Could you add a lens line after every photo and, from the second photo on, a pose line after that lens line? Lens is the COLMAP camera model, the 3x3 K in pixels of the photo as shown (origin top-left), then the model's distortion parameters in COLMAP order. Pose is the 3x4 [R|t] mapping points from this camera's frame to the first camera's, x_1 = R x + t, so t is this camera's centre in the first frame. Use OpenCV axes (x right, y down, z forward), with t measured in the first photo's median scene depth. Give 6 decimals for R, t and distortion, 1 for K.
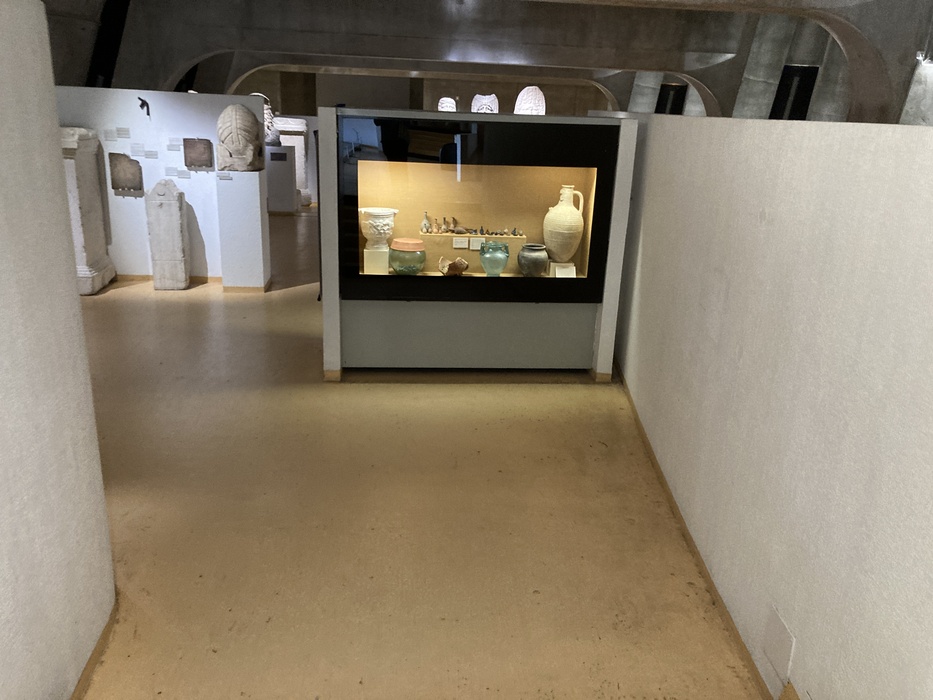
lens RADIAL K [[763.0, 0, 466.5], [0, 763.0, 350.0], [0, 0, 1]] dist [0.337117, -0.001756]
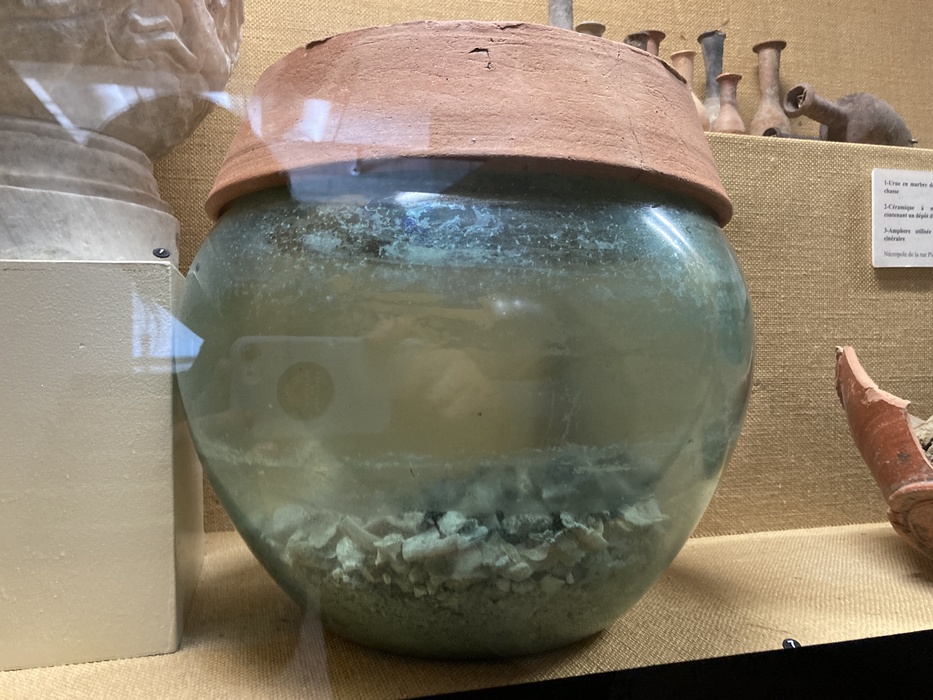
lens RADIAL K [[787.4, 0, 466.5], [0, 787.4, 350.0], [0, 0, 1]] dist [0.036470, -0.009526]
pose [[0.981850, -0.042033, 0.184944, -0.088804], [0.095782, 0.951537, -0.292237, -0.099304], [-0.163698, 0.304647, 0.938293, 0.923660]]
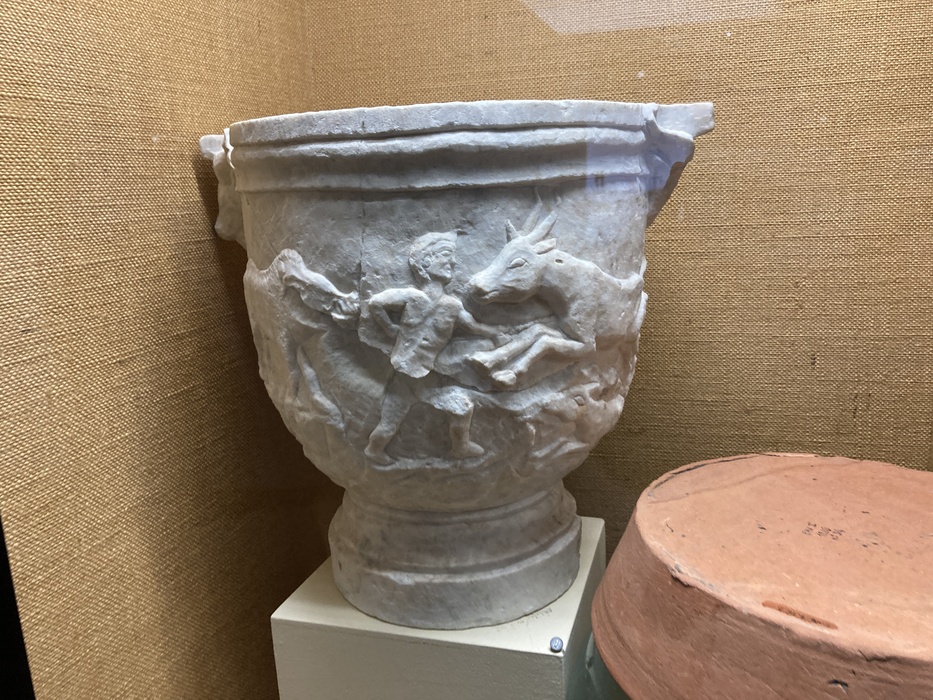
lens RADIAL K [[774.2, 0, 466.5], [0, 774.2, 350.0], [0, 0, 1]] dist [0.016825, -0.008859]
pose [[0.930381, 0.004536, -0.366565, -0.081628], [-0.035704, 0.996291, -0.078293, -0.148463], [0.364851, 0.085930, 0.927092, 0.910100]]
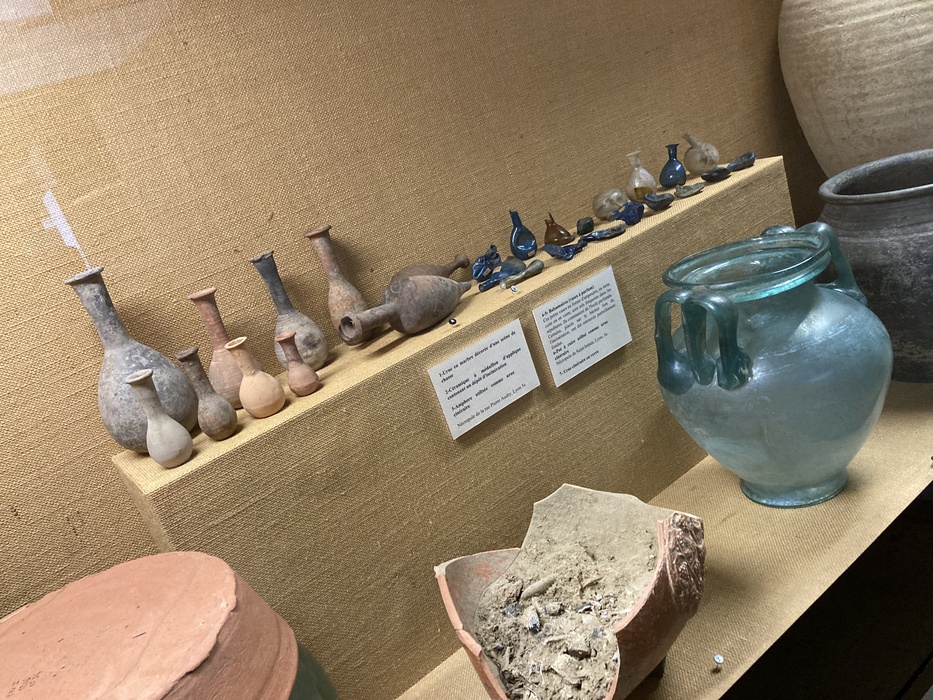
lens RADIAL K [[787.4, 0, 466.5], [0, 787.4, 350.0], [0, 0, 1]] dist [0.036470, -0.009526]
pose [[0.805974, -0.449554, 0.385108, -0.057818], [0.470159, 0.881435, 0.044966, -0.152112], [-0.359662, 0.144821, 0.921776, 0.889233]]
